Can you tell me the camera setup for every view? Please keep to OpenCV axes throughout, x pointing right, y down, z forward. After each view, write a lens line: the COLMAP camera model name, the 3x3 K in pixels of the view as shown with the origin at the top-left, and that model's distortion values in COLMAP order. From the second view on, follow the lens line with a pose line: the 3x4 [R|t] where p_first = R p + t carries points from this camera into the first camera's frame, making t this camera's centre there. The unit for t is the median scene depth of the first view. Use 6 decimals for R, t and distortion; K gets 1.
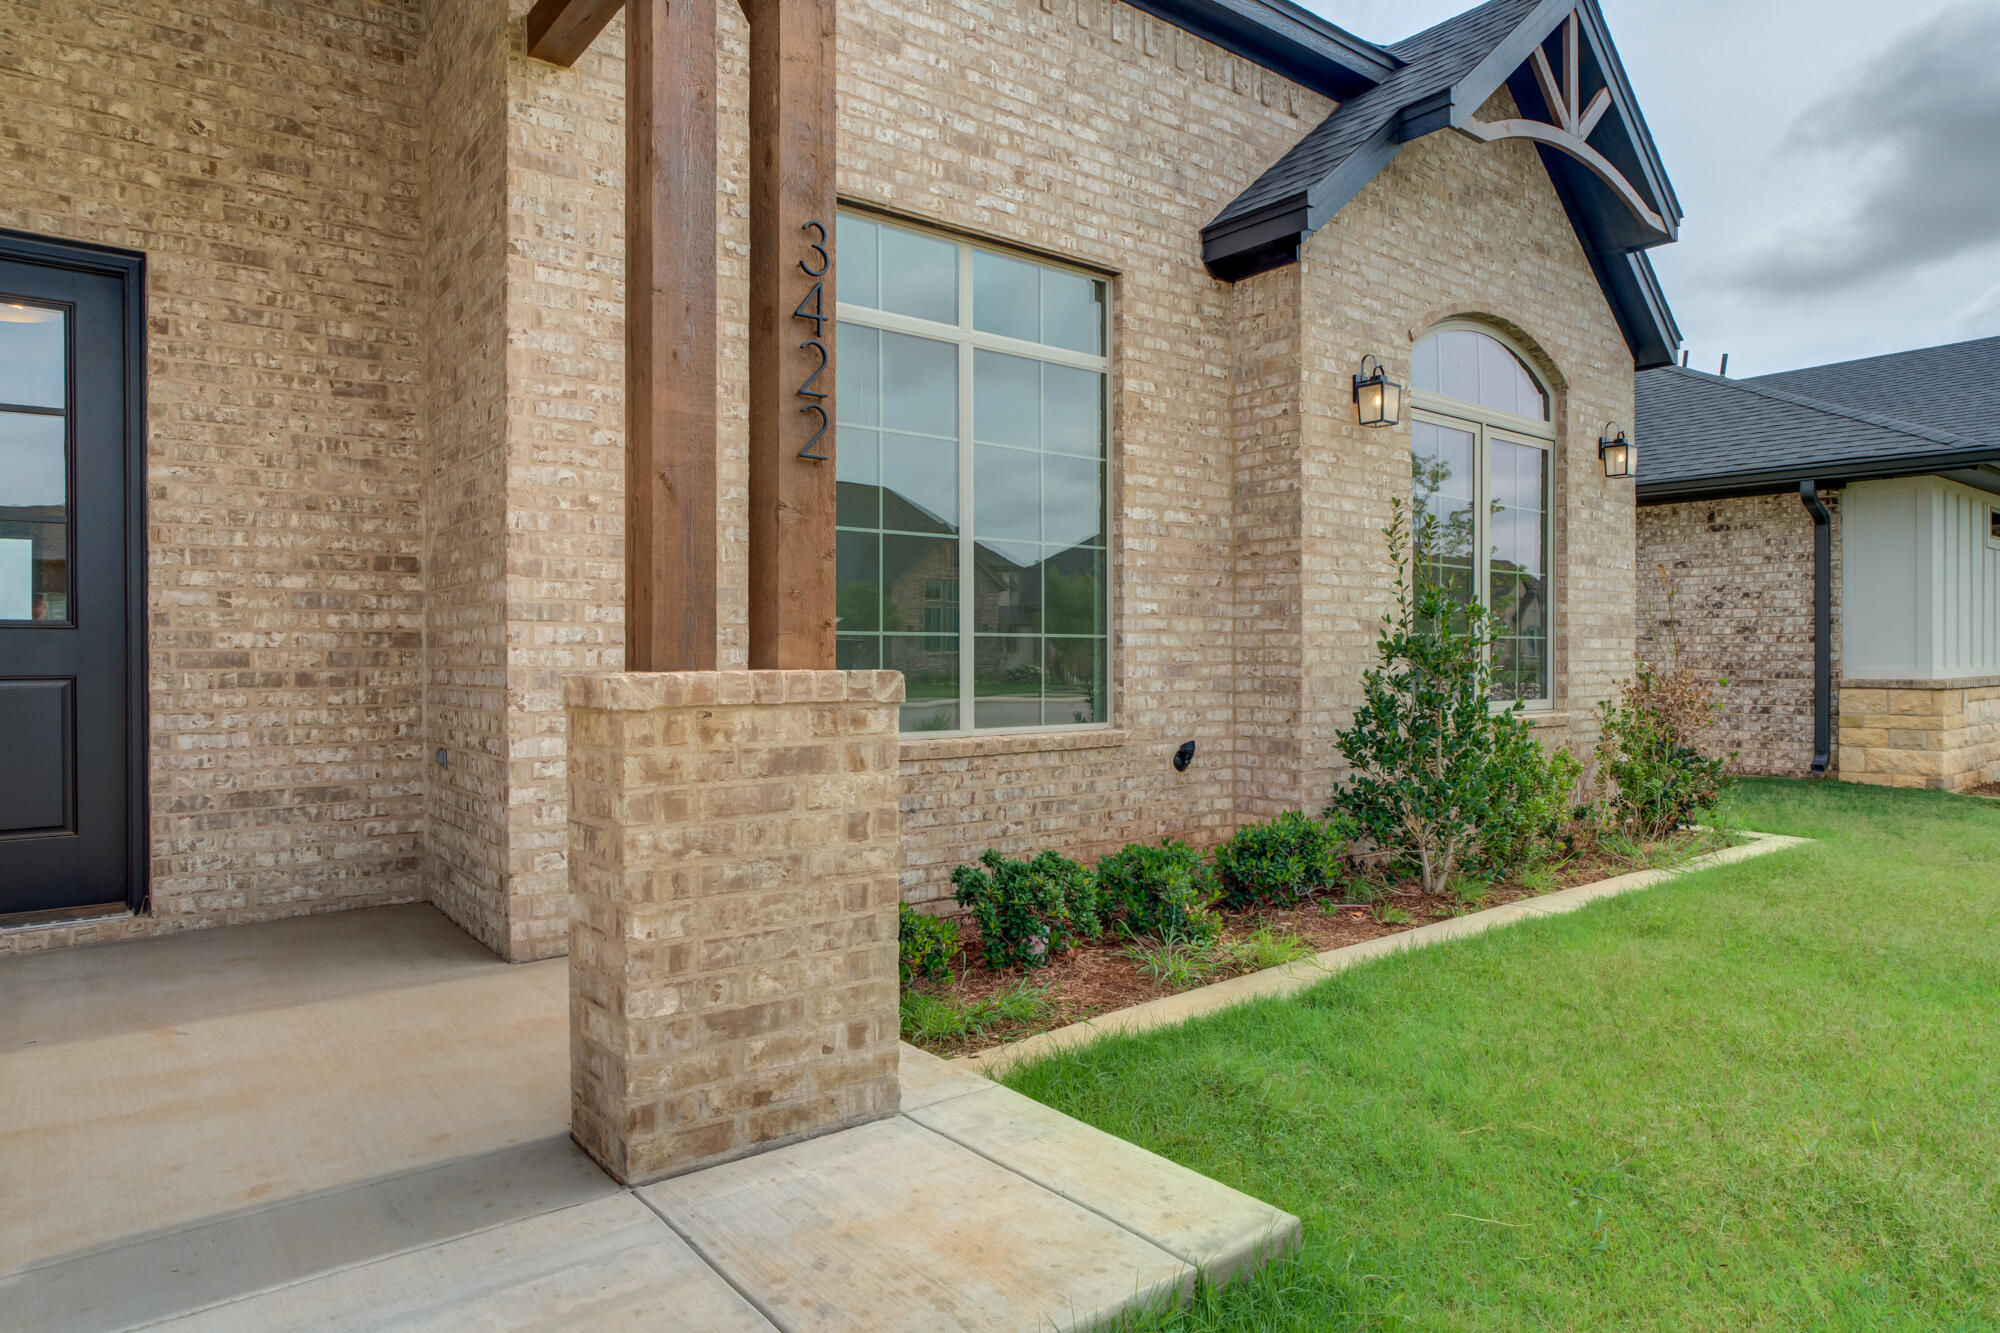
lens RADIAL K [[1225.4, 0, 1029.6], [0, 1225.4, 666.2], [0, 0, 1]] dist [-0.046719, 0.027373]
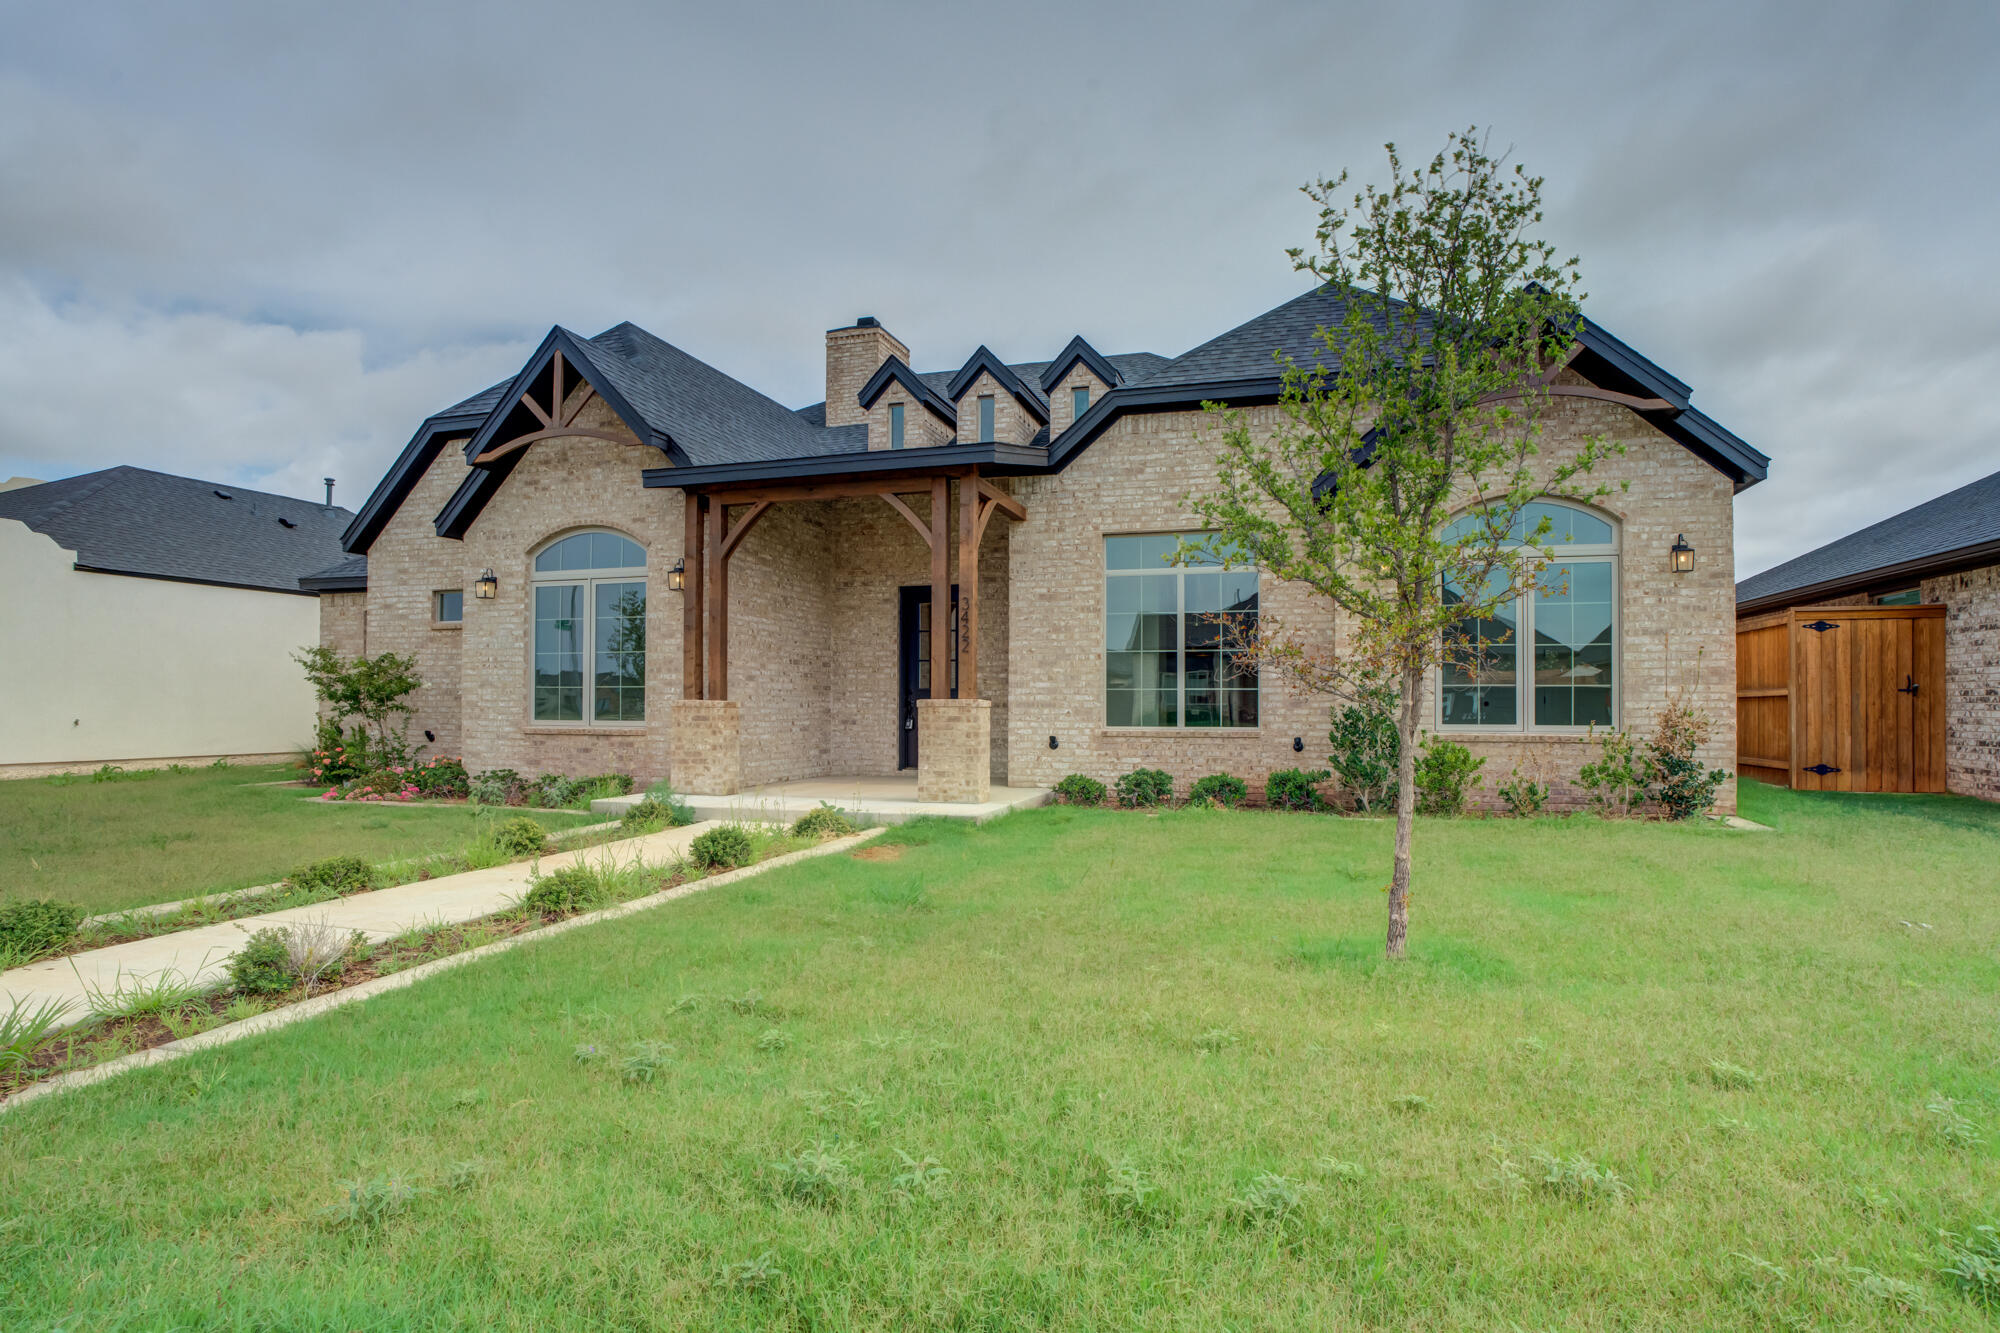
lens RADIAL K [[989.0, 0, 1002.7], [0, 989.0, 693.9], [0, 0, 1]] dist [-0.036885, 0.000709]
pose [[0.557155, -0.007232, -0.830377, 1.432304], [-0.009610, 0.999839, -0.015156, 0.018225], [0.830353, 0.016424, 0.556996, -0.435669]]
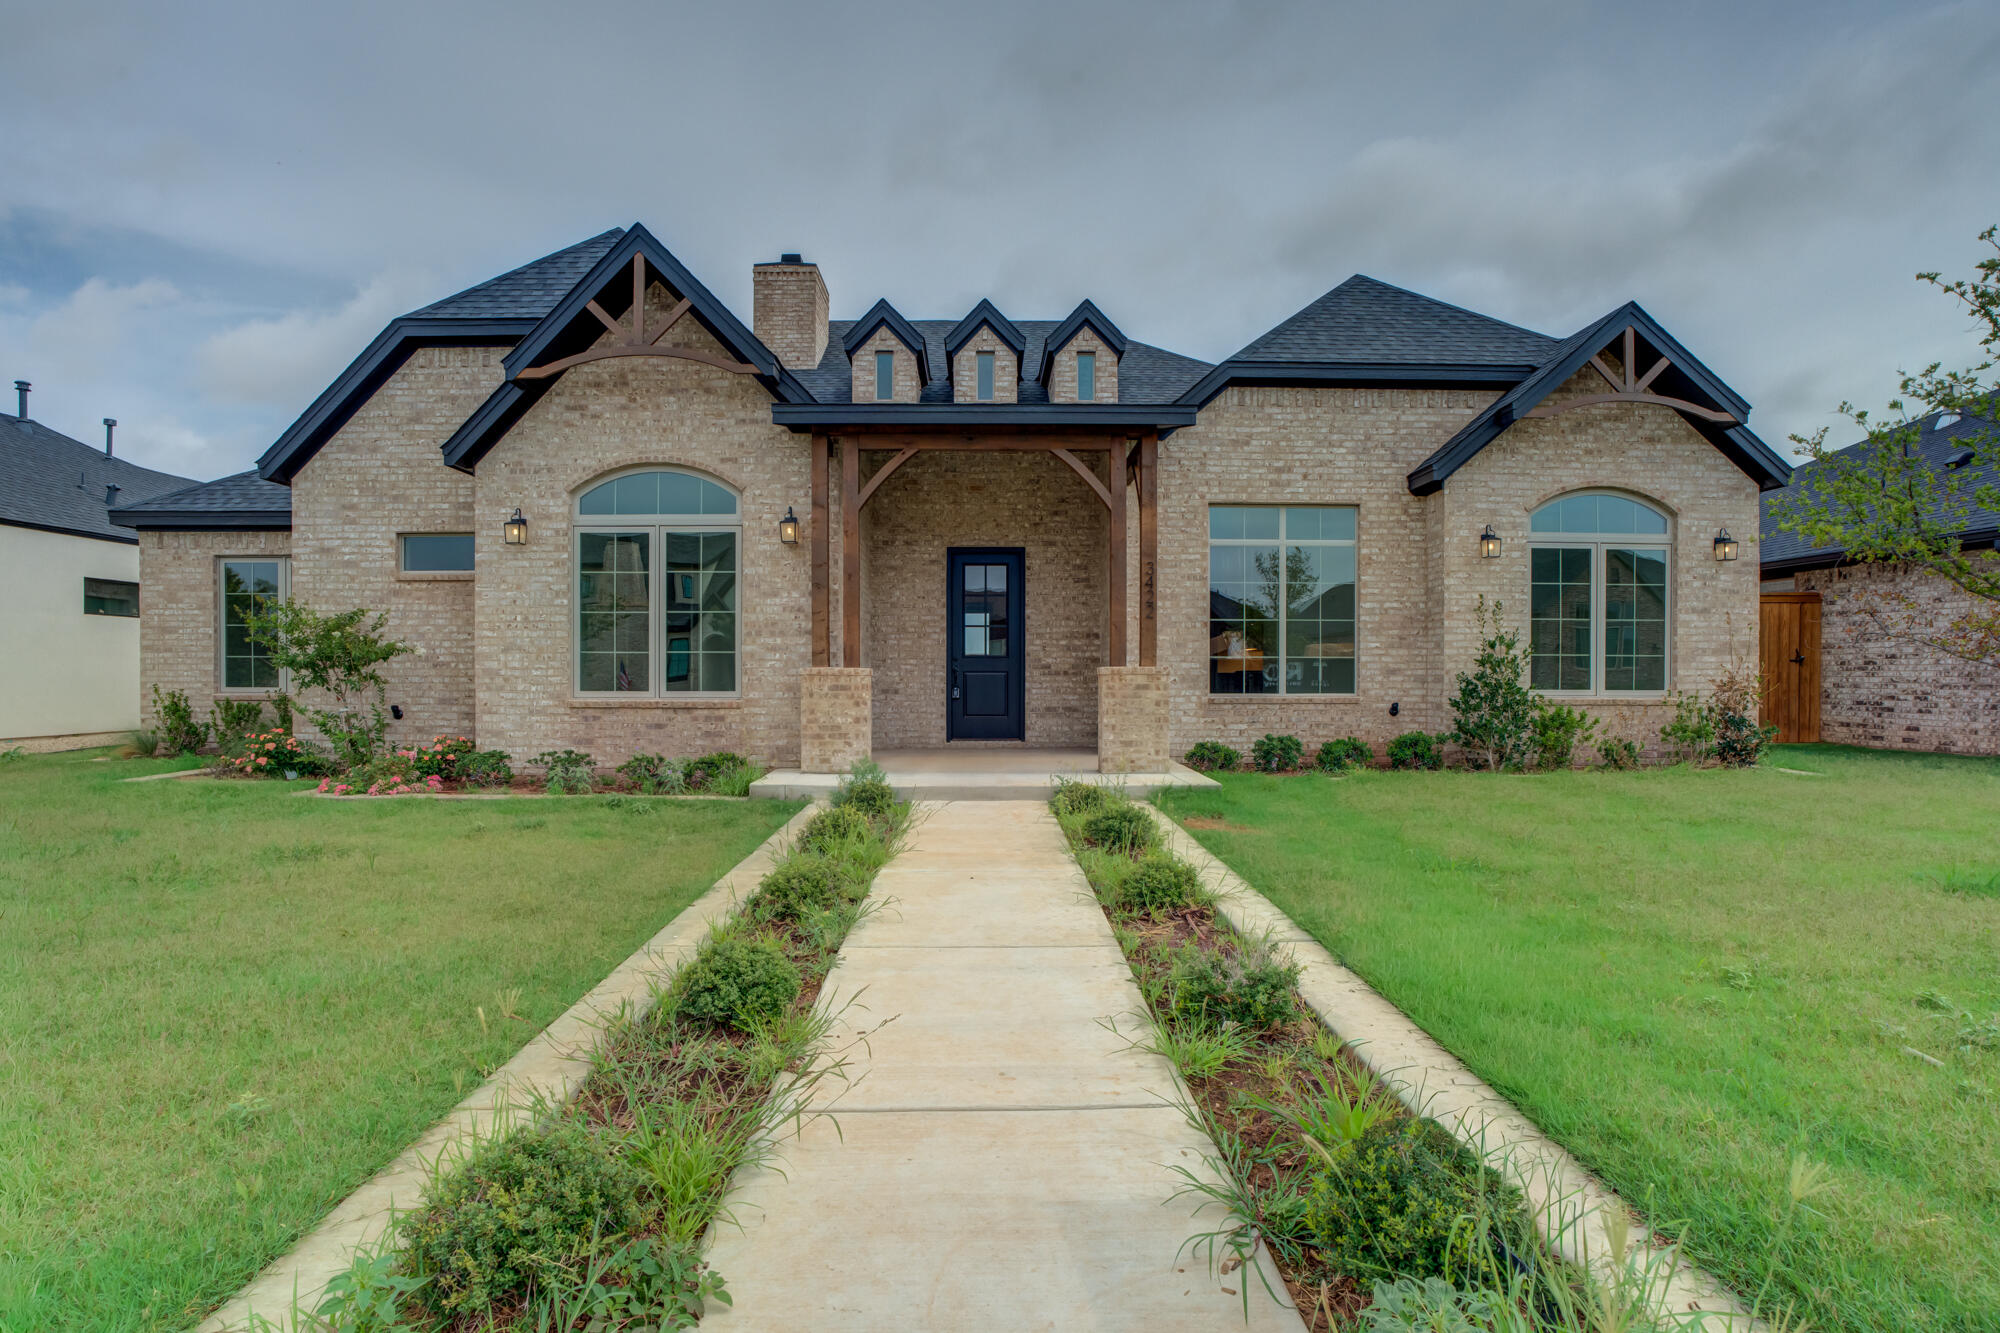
lens RADIAL K [[989.8, 0, 977.7], [0, 989.8, 684.7], [0, 0, 1]] dist [-0.037863, 0.001023]
pose [[0.771339, 0.008946, -0.636361, 0.785287], [-0.007018, 0.999960, 0.005551, 0.025425], [0.636385, 0.000185, 0.771371, -1.033138]]
